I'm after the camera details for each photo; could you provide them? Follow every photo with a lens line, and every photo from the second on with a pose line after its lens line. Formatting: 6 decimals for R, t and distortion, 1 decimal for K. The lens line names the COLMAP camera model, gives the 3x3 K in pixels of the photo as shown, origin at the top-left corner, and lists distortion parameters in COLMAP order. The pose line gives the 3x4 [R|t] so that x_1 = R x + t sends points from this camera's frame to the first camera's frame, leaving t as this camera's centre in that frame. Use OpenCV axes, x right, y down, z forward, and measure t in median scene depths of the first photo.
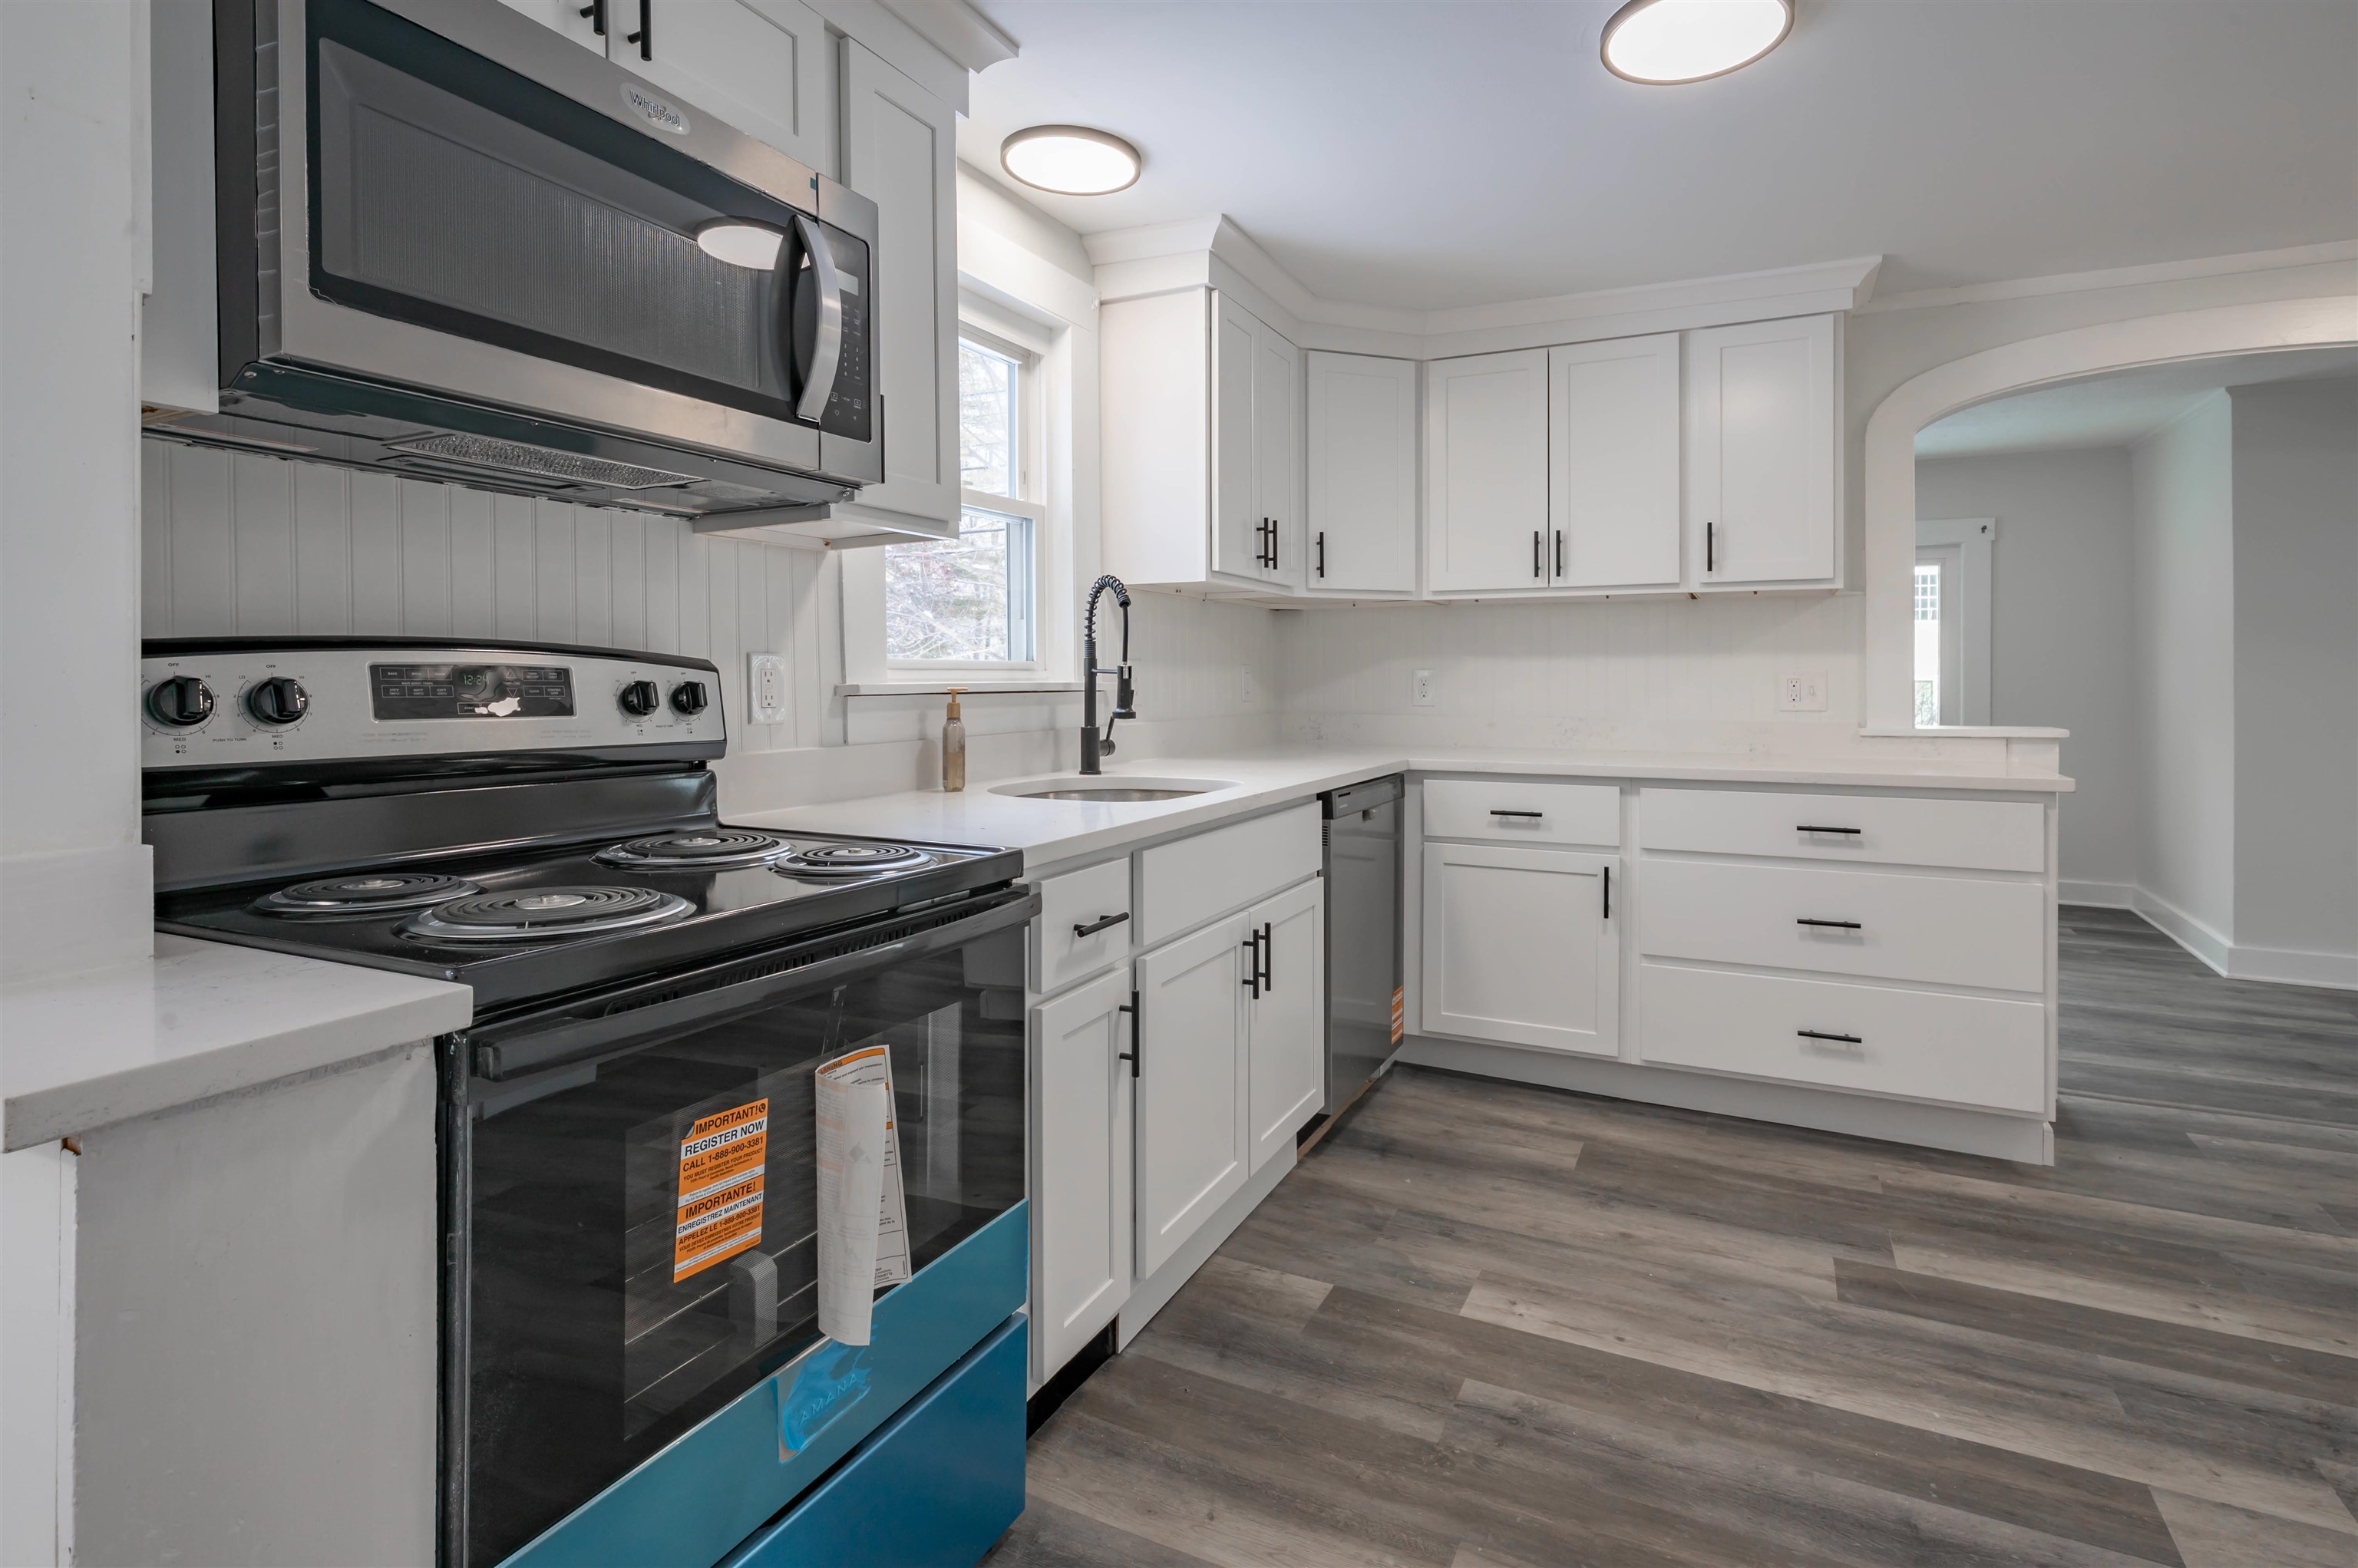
lens RADIAL K [[1165.0, 0, 1196.8], [0, 1165.0, 690.0], [0, 0, 1]] dist [-0.000290, 0.000029]
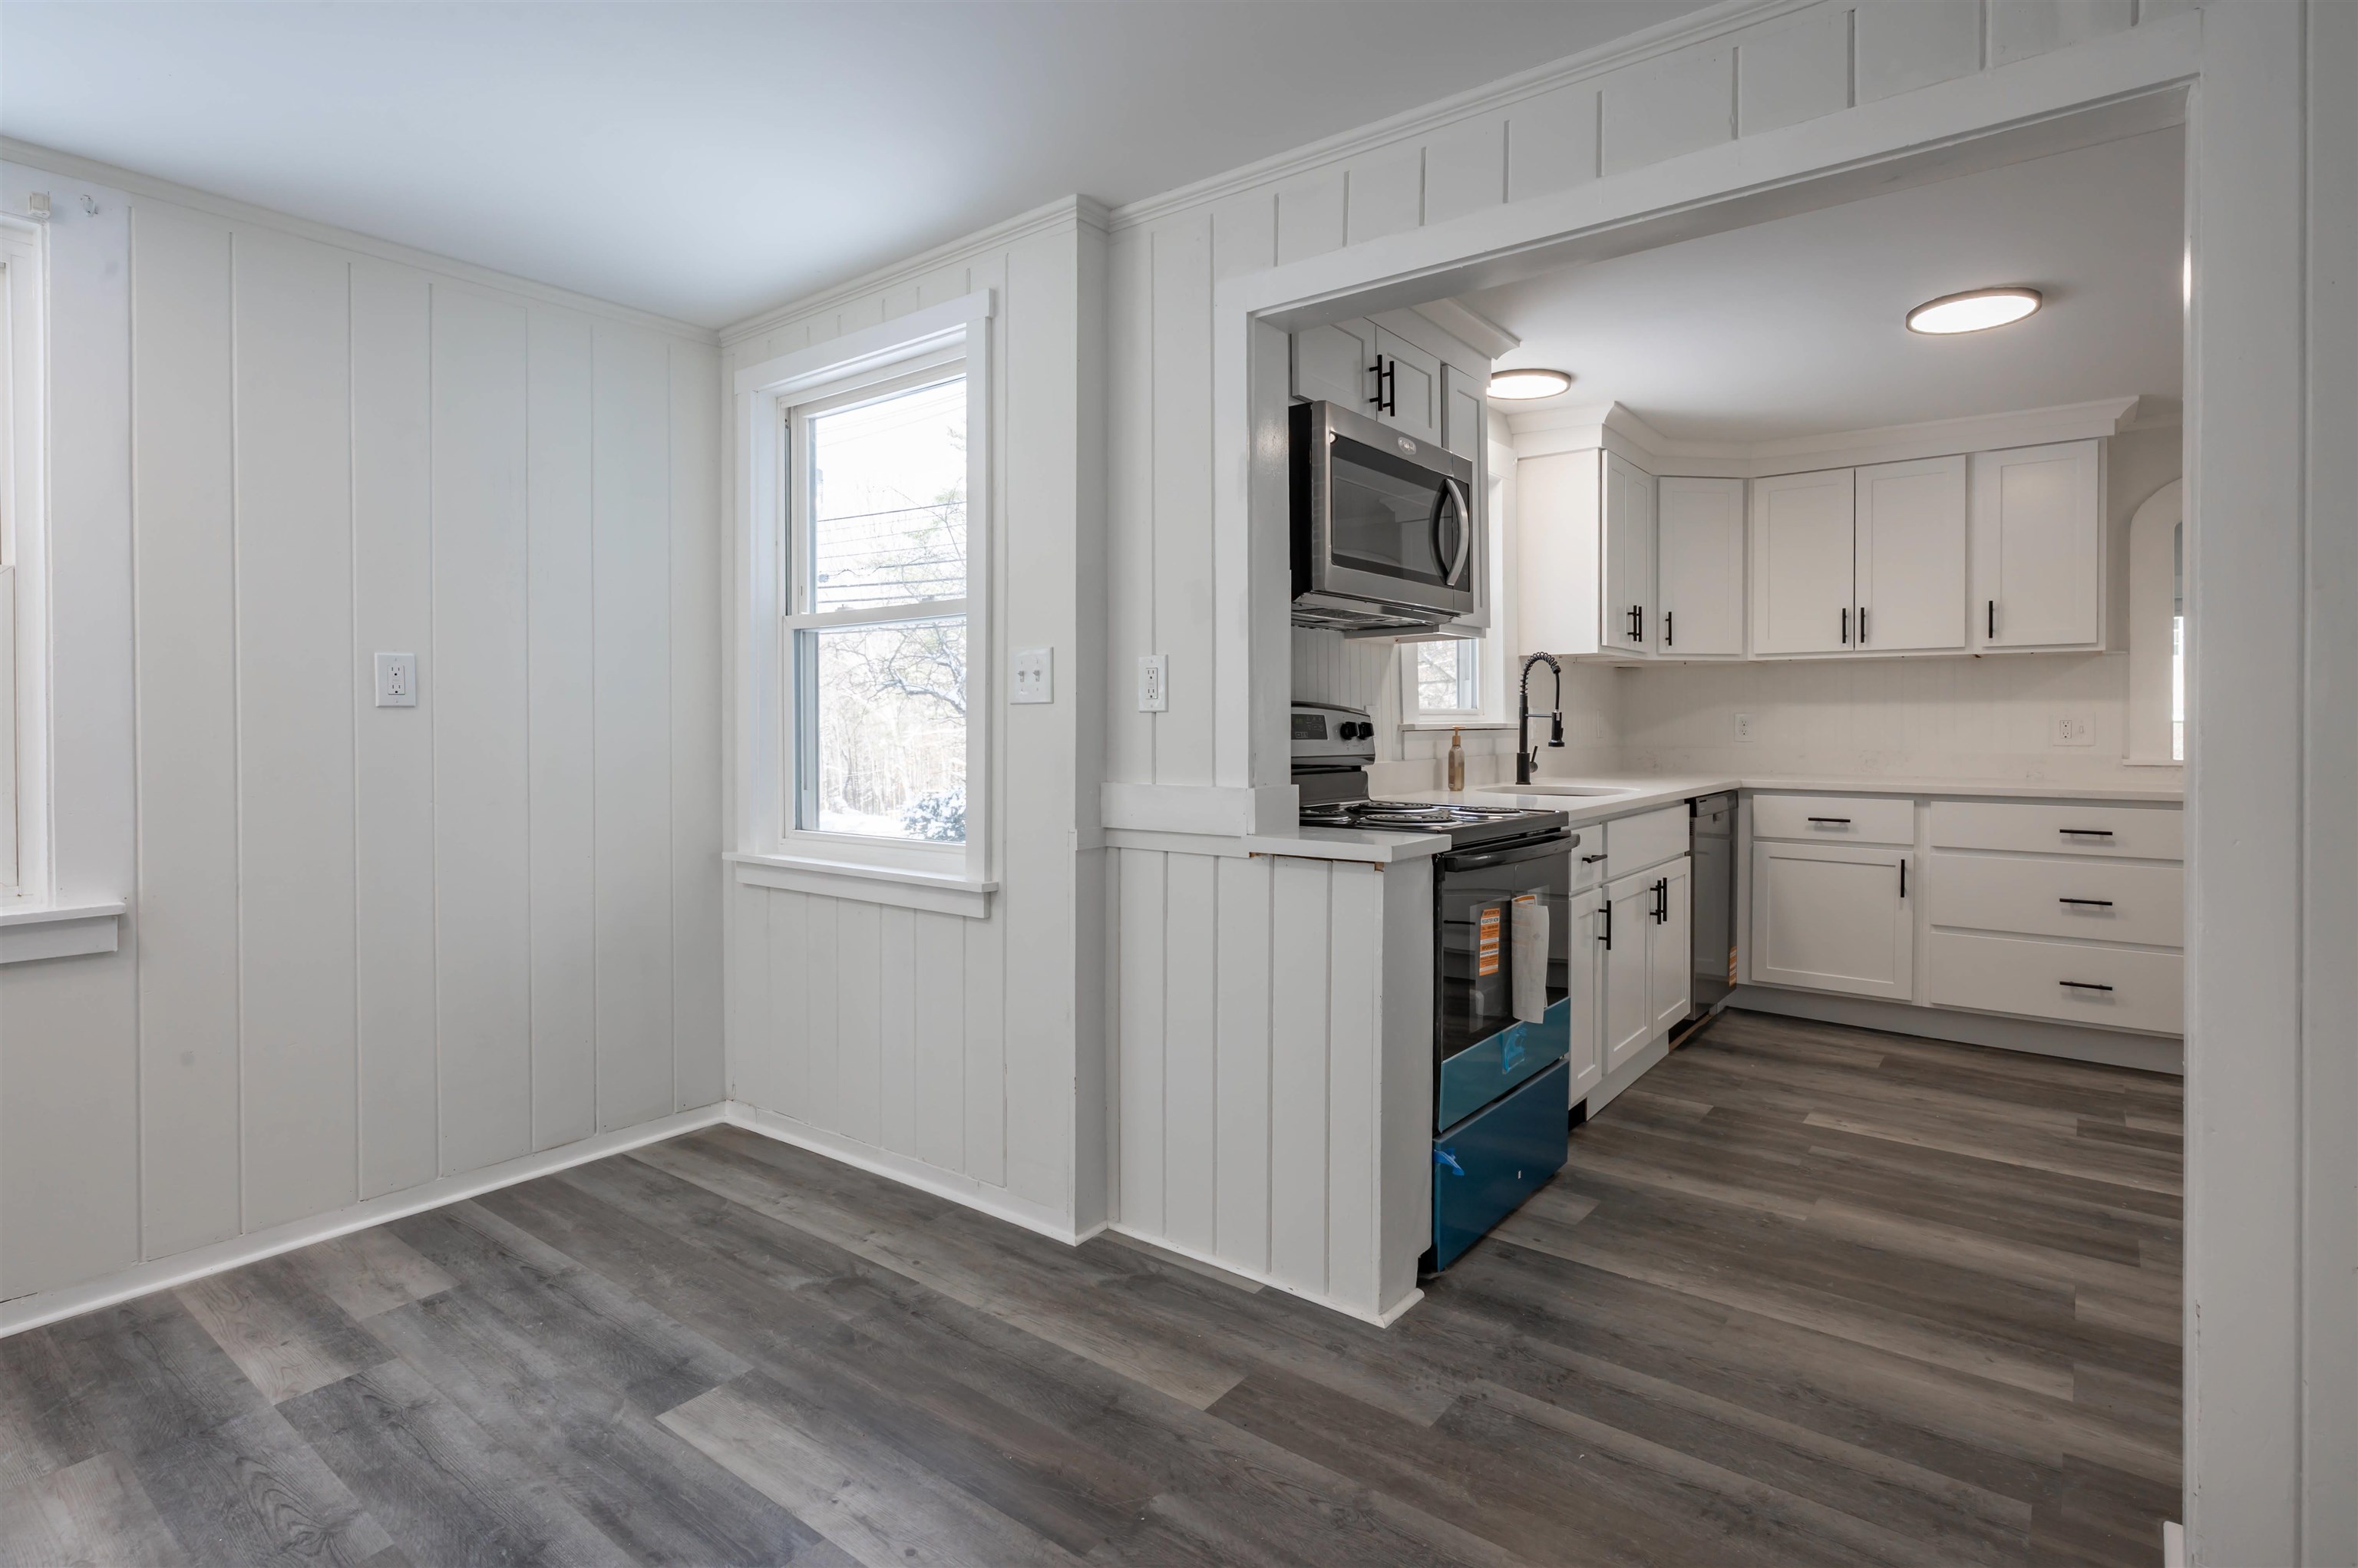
lens RADIAL K [[1163.4, 0, 1187.4], [0, 1163.4, 739.7], [0, 0, 1]] dist [0.000861, 0.000404]
pose [[0.979347, 0.002698, -0.202169, -0.227392], [-0.001377, 0.999977, 0.006674, 0.005929], [0.202182, -0.006258, 0.979328, -0.589550]]
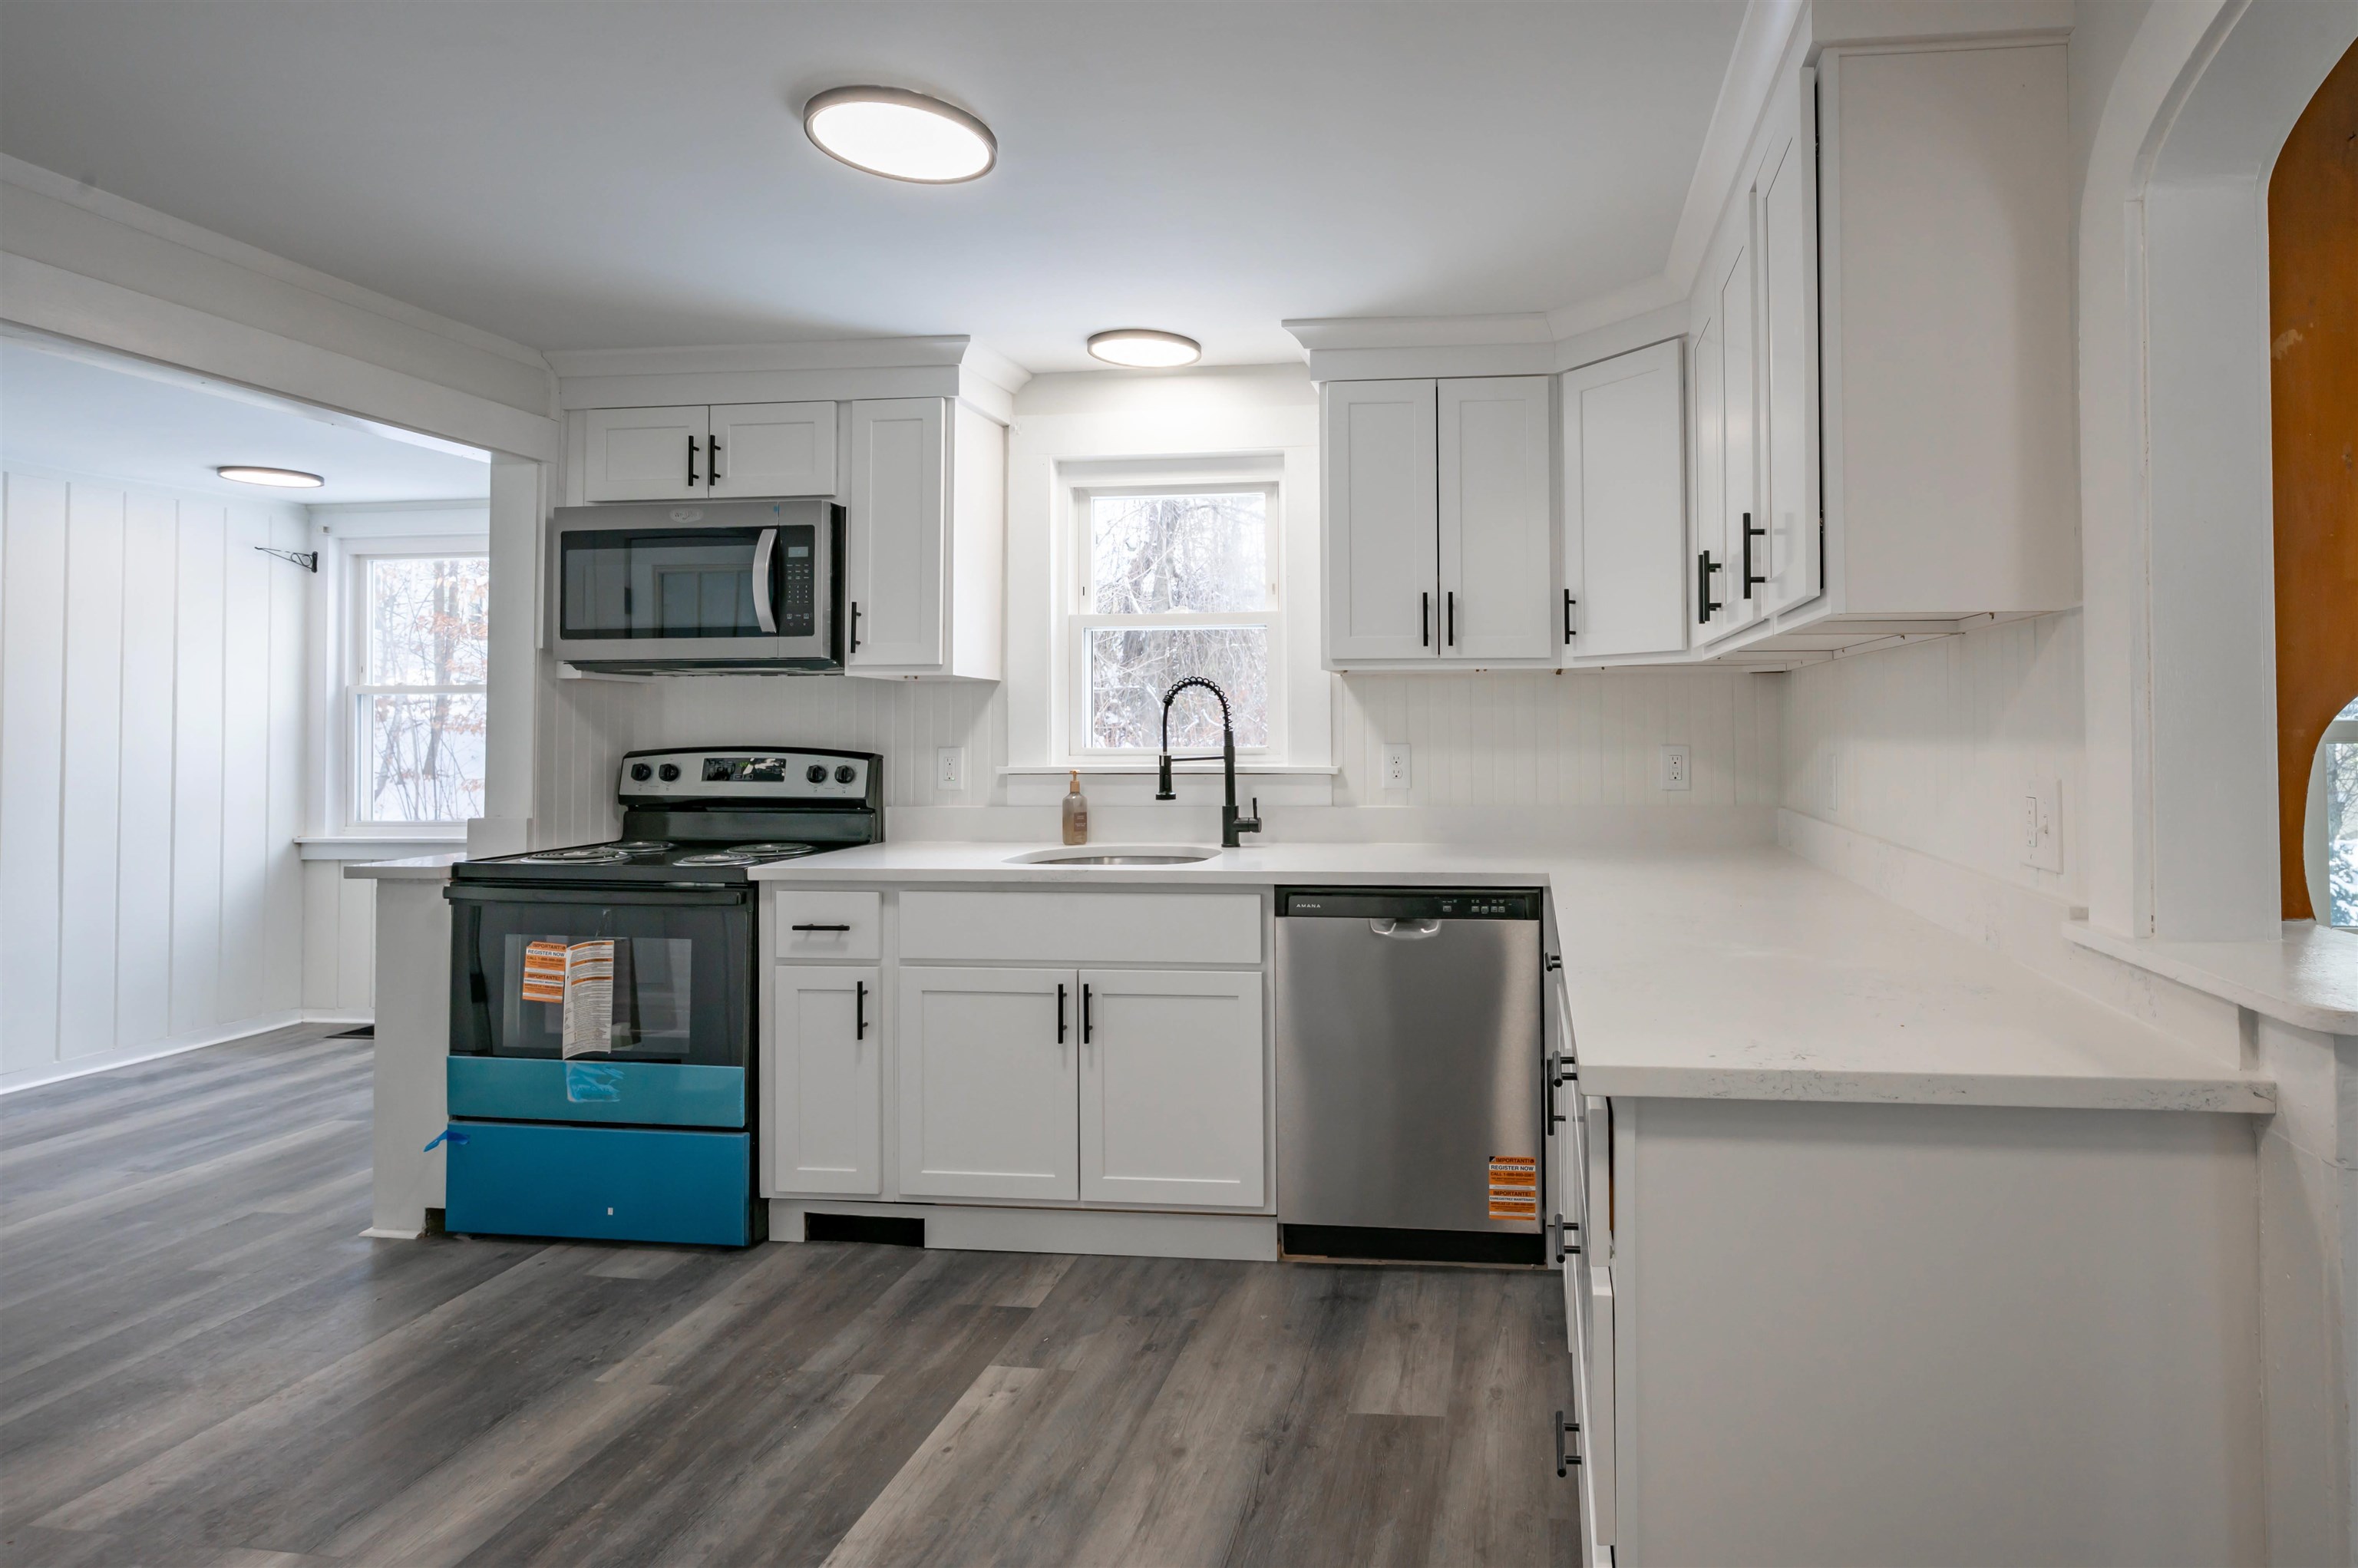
lens RADIAL K [[1219.9, 0, 1405.8], [0, 1219.9, 704.4], [0, 0, 1]] dist [0.002012, -0.000056]
pose [[0.340759, -0.014316, -0.940042, 1.188698], [-0.004964, 0.999843, -0.017026, -0.052872], [0.940138, 0.010468, 0.340634, 0.801941]]
